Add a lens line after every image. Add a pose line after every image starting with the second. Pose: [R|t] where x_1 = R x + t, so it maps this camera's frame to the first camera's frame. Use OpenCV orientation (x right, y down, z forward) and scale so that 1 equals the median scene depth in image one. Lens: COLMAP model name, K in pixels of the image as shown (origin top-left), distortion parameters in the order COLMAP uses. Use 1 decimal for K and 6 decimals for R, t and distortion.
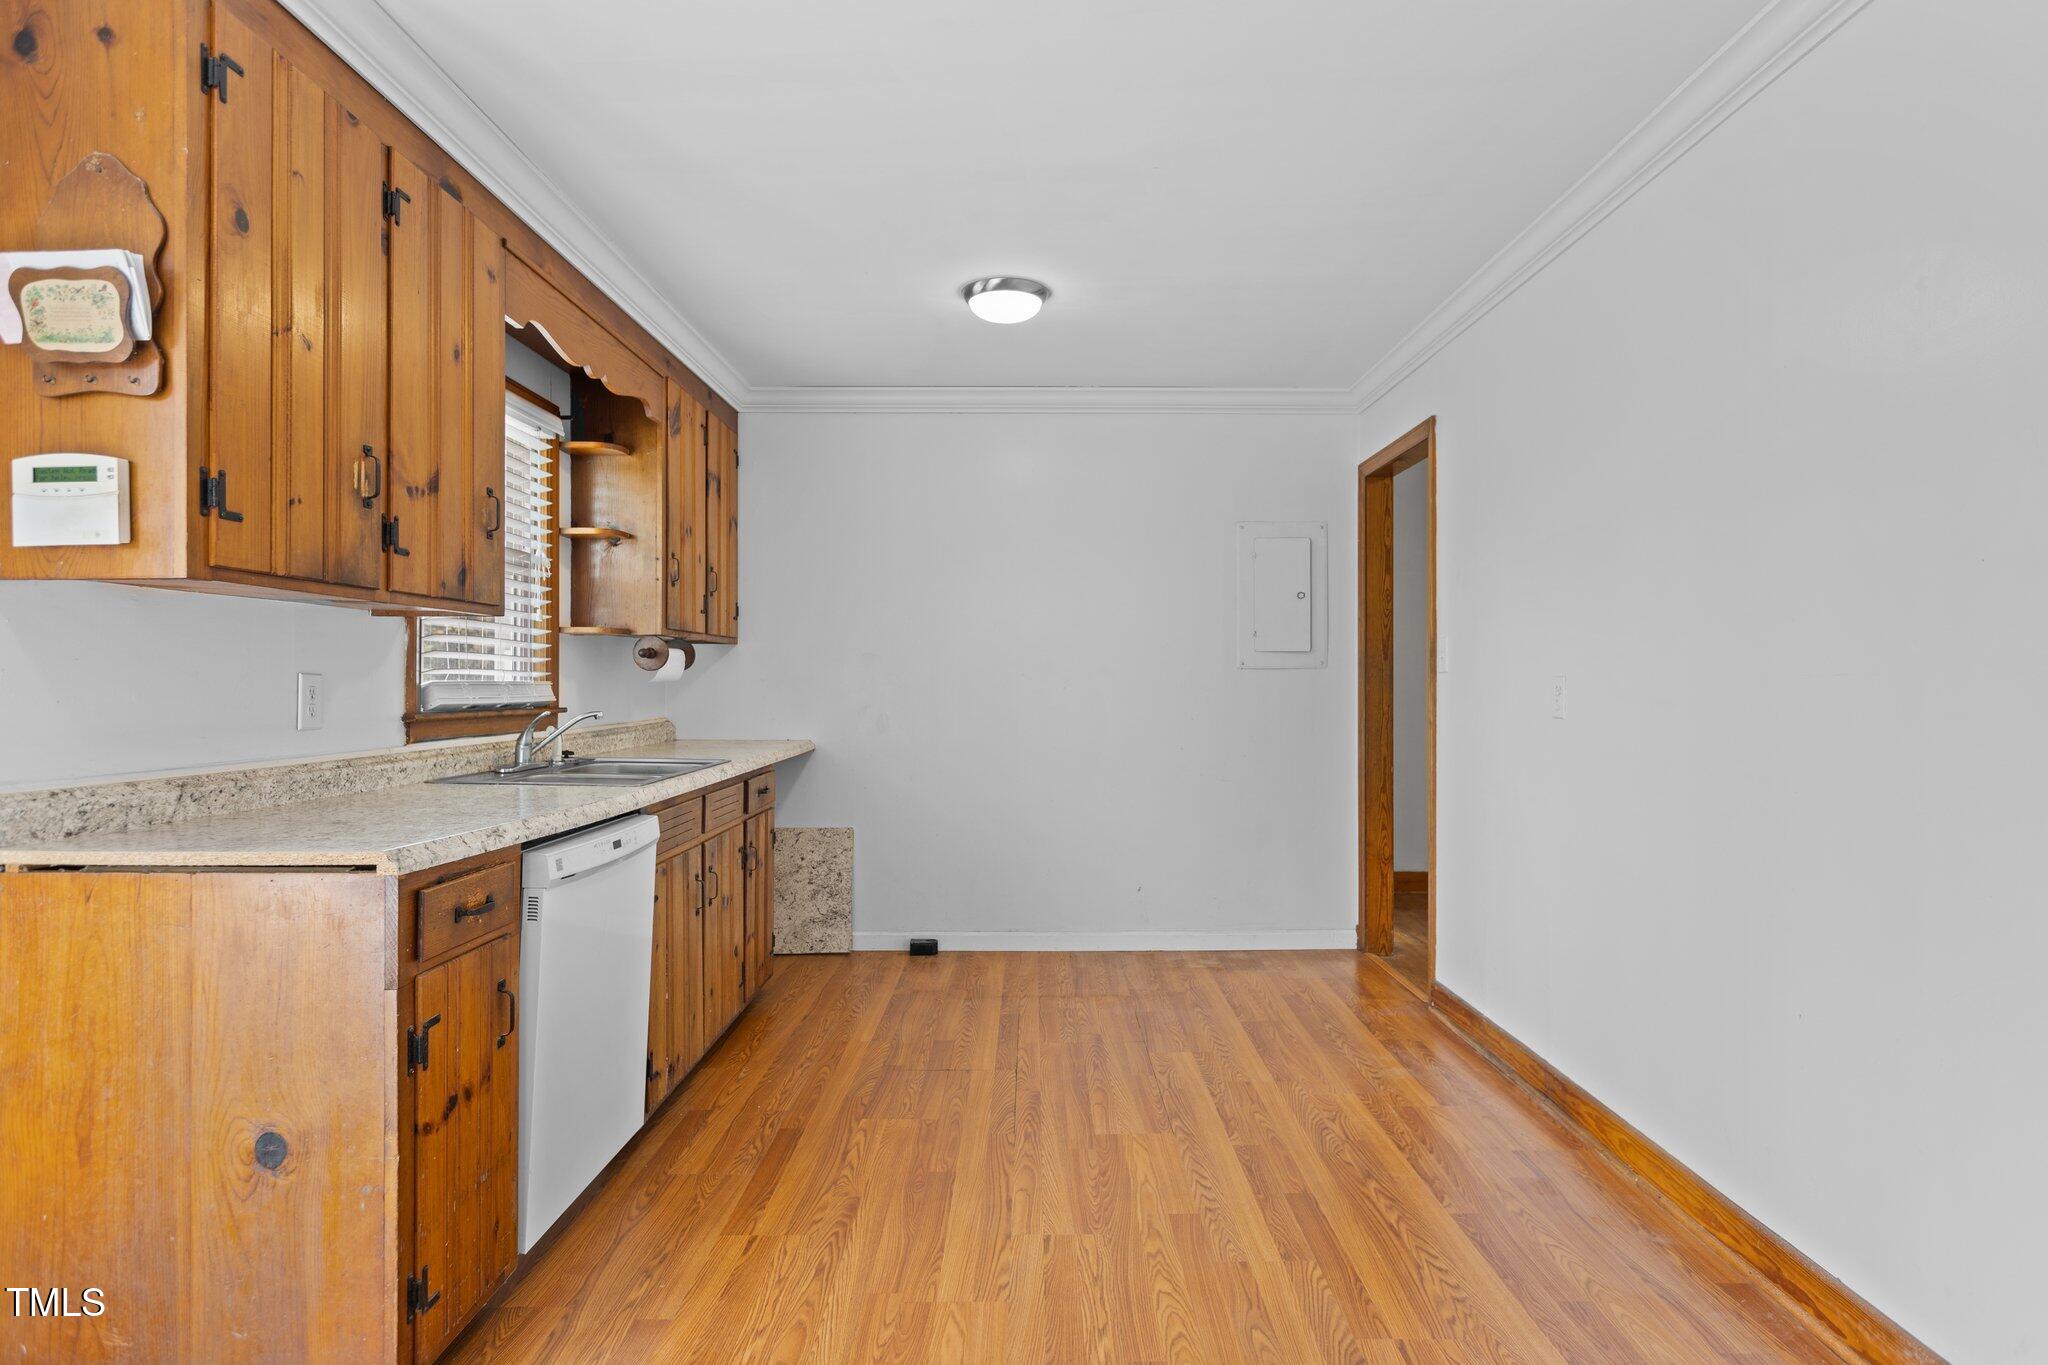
lens RADIAL K [[1054.0, 0, 1042.1], [0, 1054.0, 683.6], [0, 0, 1]] dist [-0.001202, -0.002083]
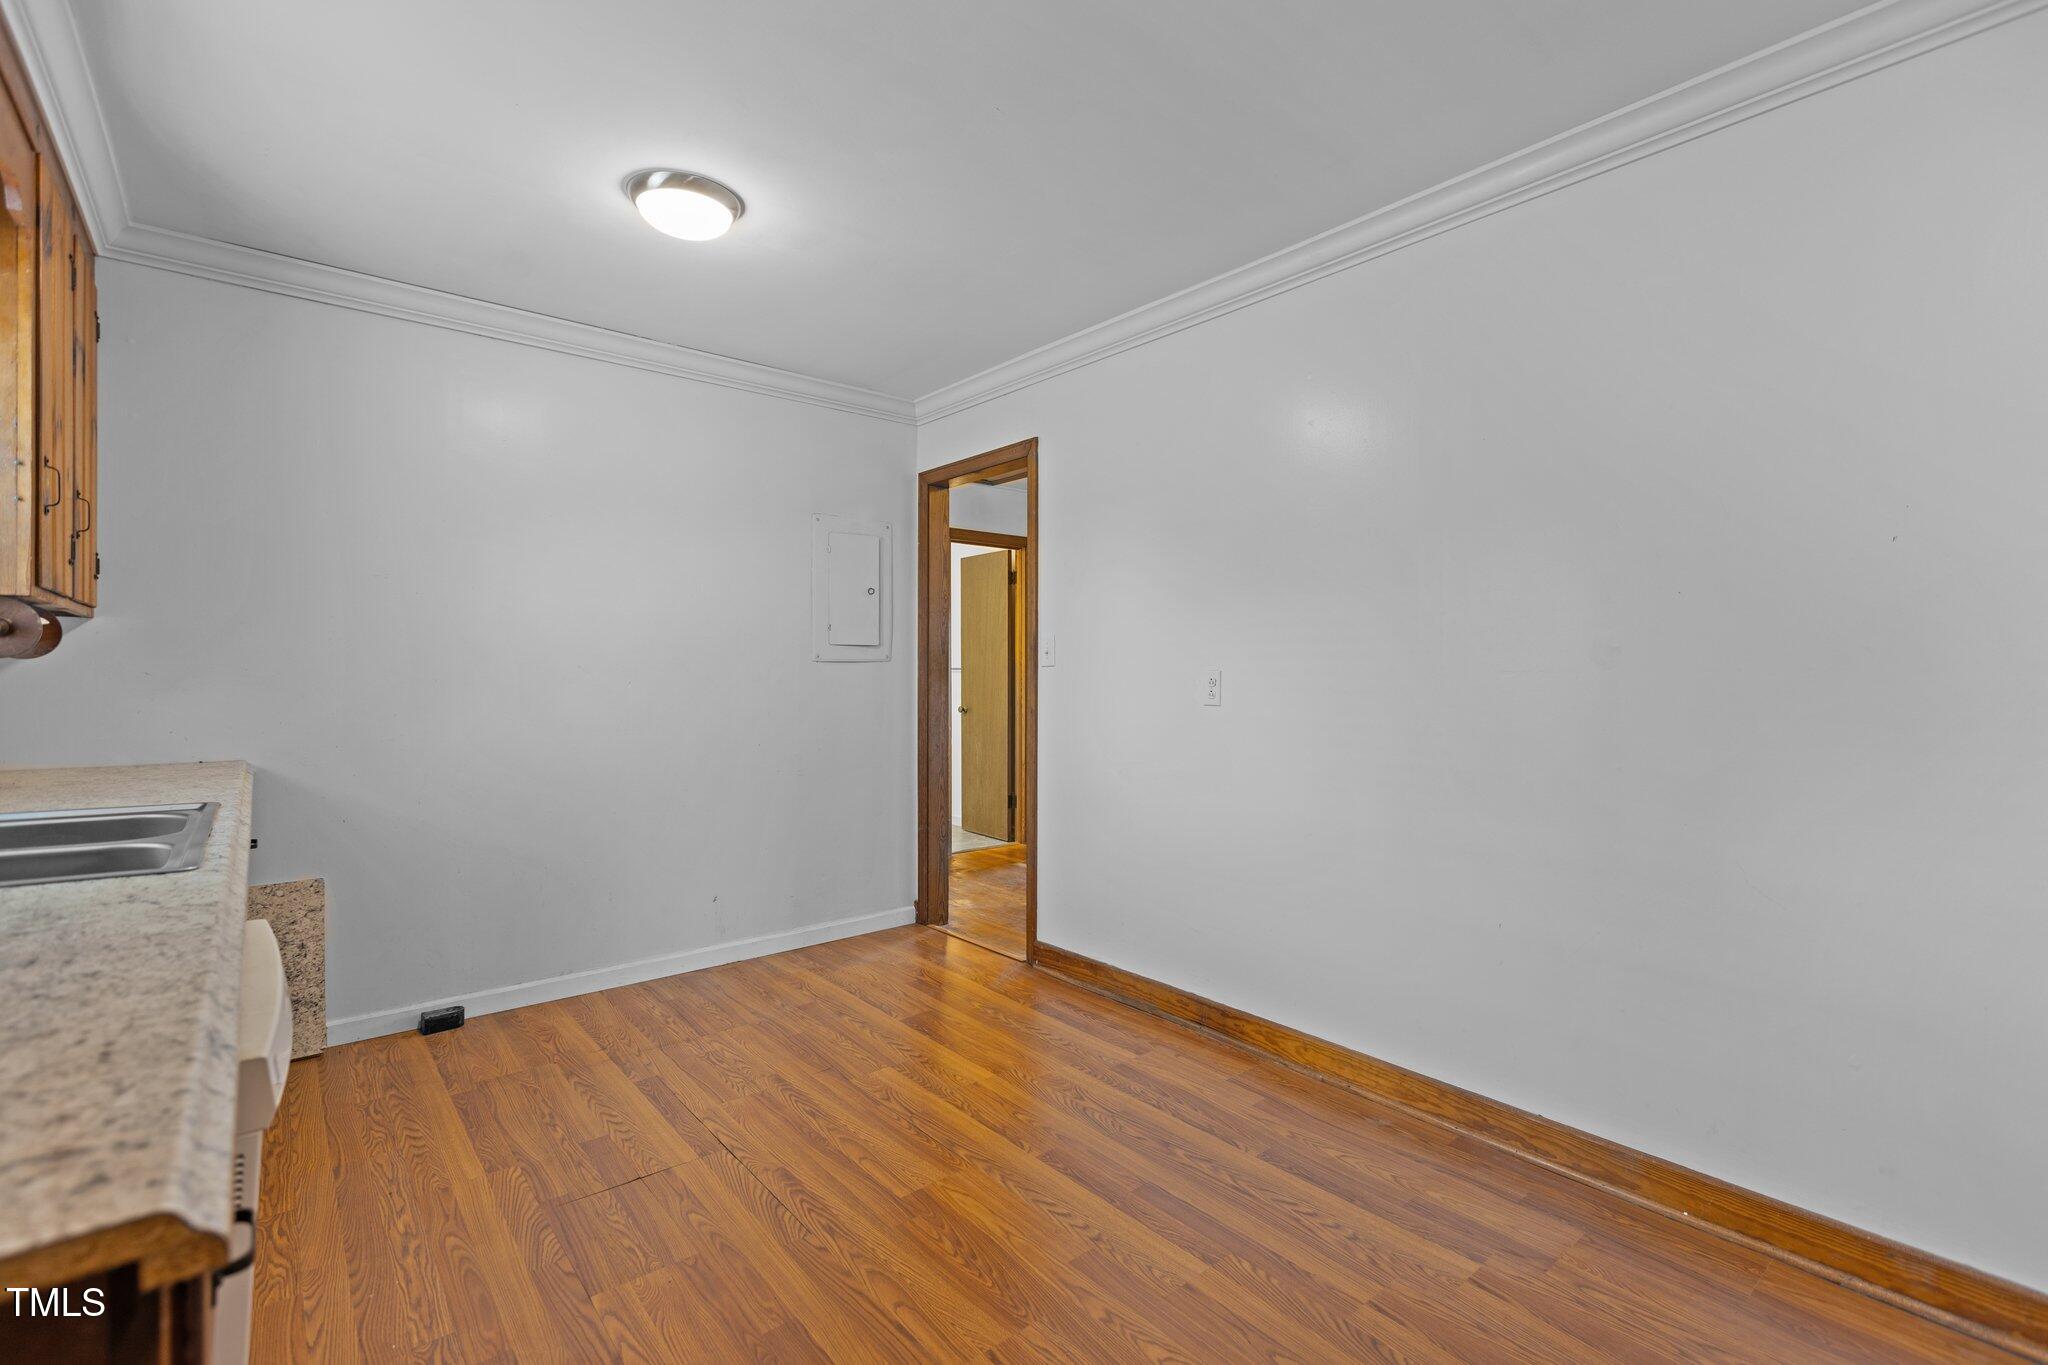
lens RADIAL K [[907.5, 0, 1015.4], [0, 907.5, 677.8], [0, 0, 1]] dist [0.003161, 0.000156]
pose [[0.770386, -0.004839, 0.637559, -0.326782], [0.002535, 0.999987, 0.004527, -0.003634], [-0.637572, -0.001871, 0.770388, 0.337661]]
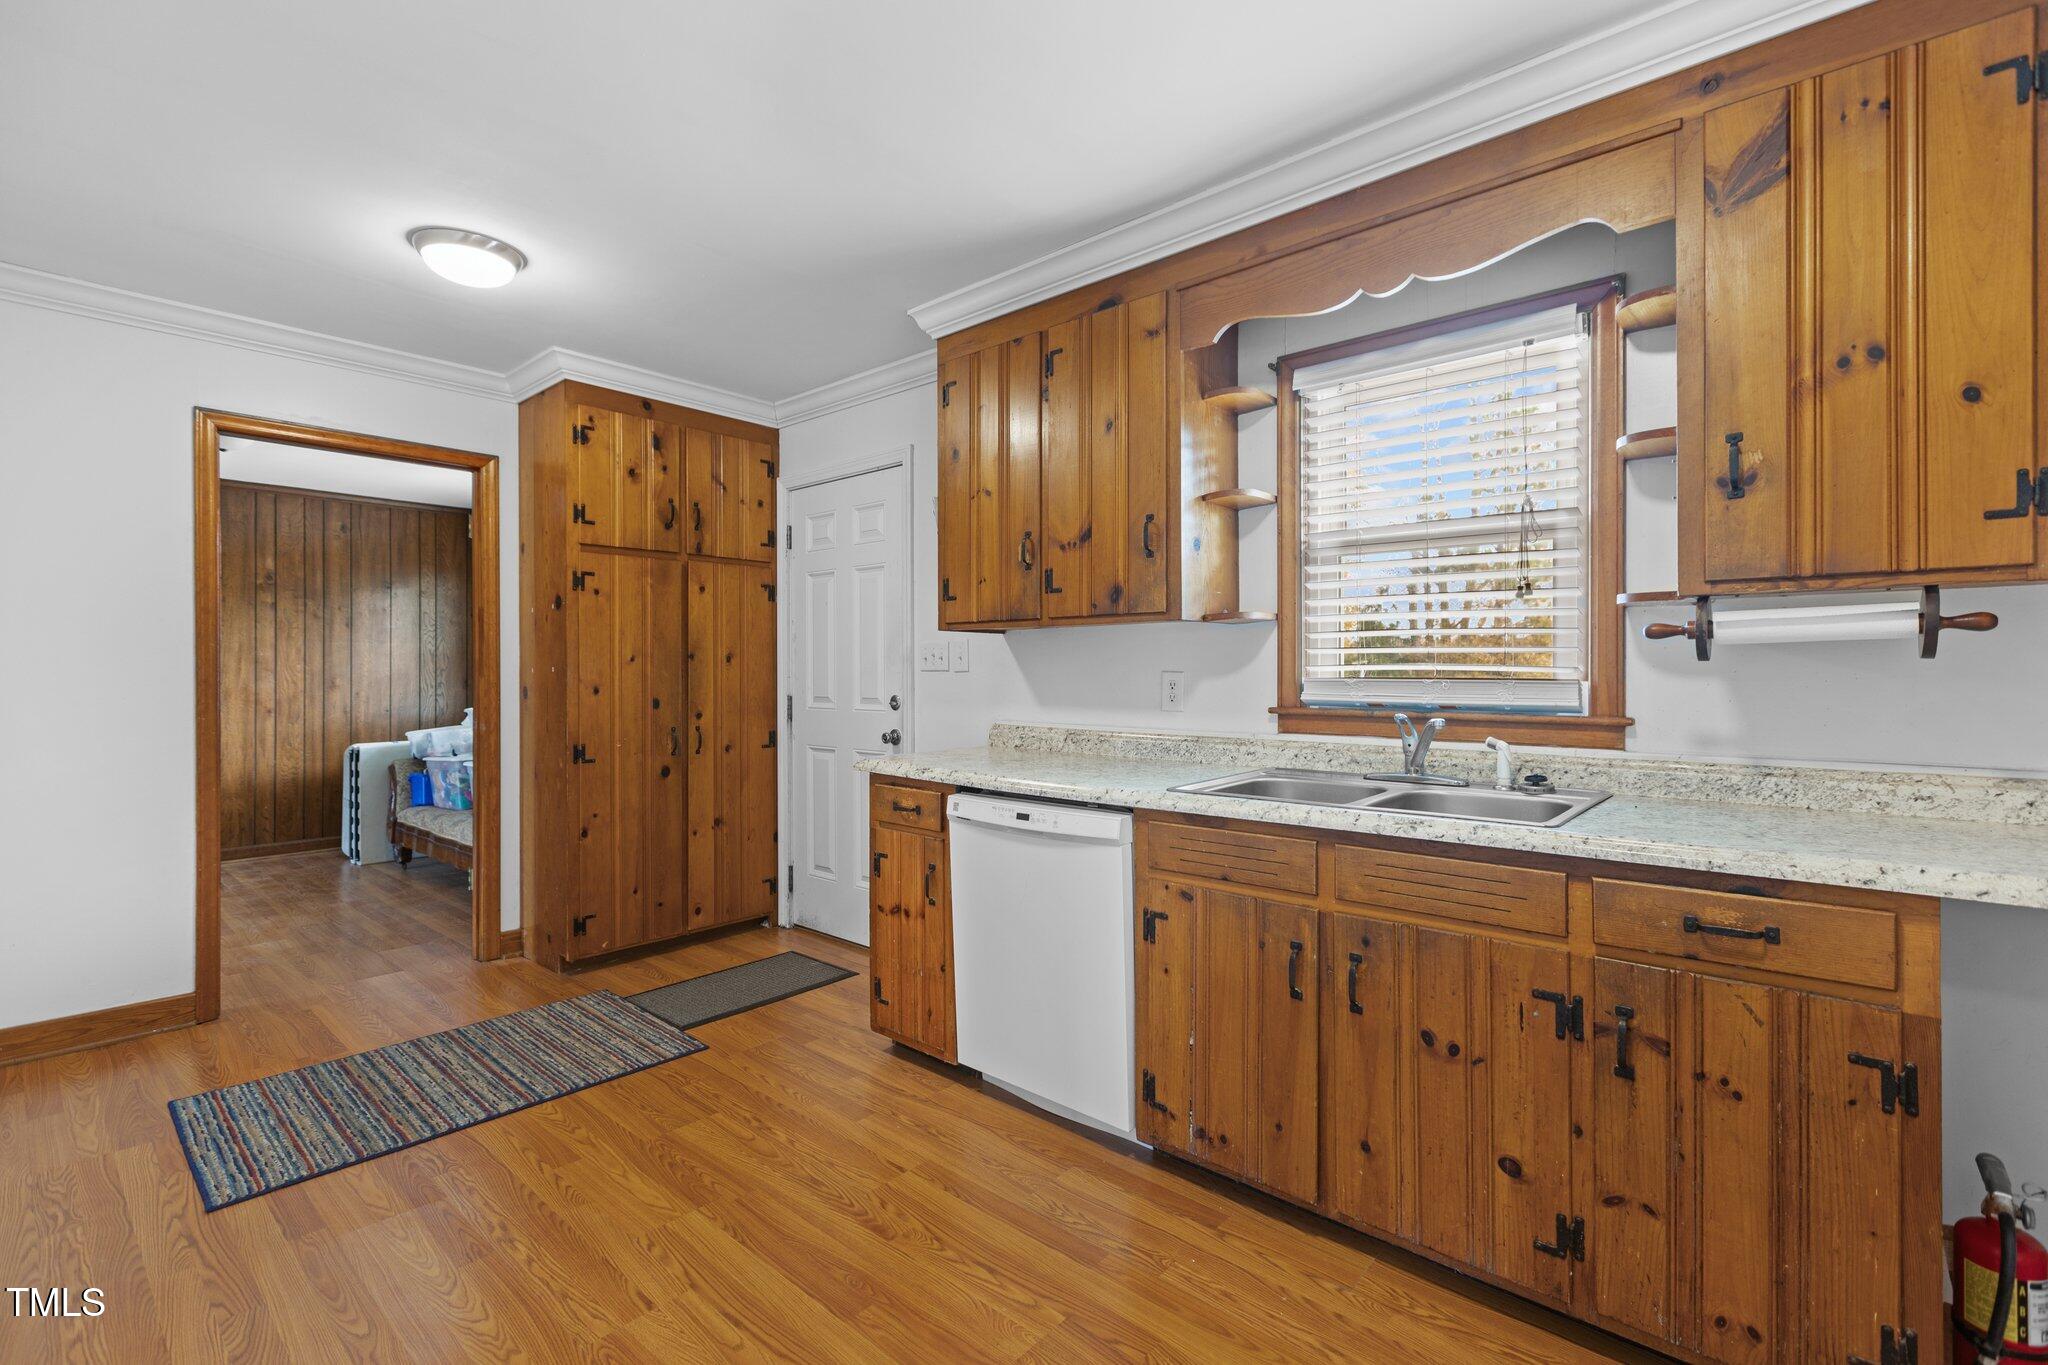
lens RADIAL K [[907.5, 0, 1026.0], [0, 907.5, 673.7], [0, 0, 1]] dist [0.003161, 0.000156]
pose [[-0.664074, 0.002771, -0.747662, 0.279474], [-0.000616, 0.999991, 0.004253, -0.009442], [0.747666, 0.003285, -0.664066, 1.327169]]
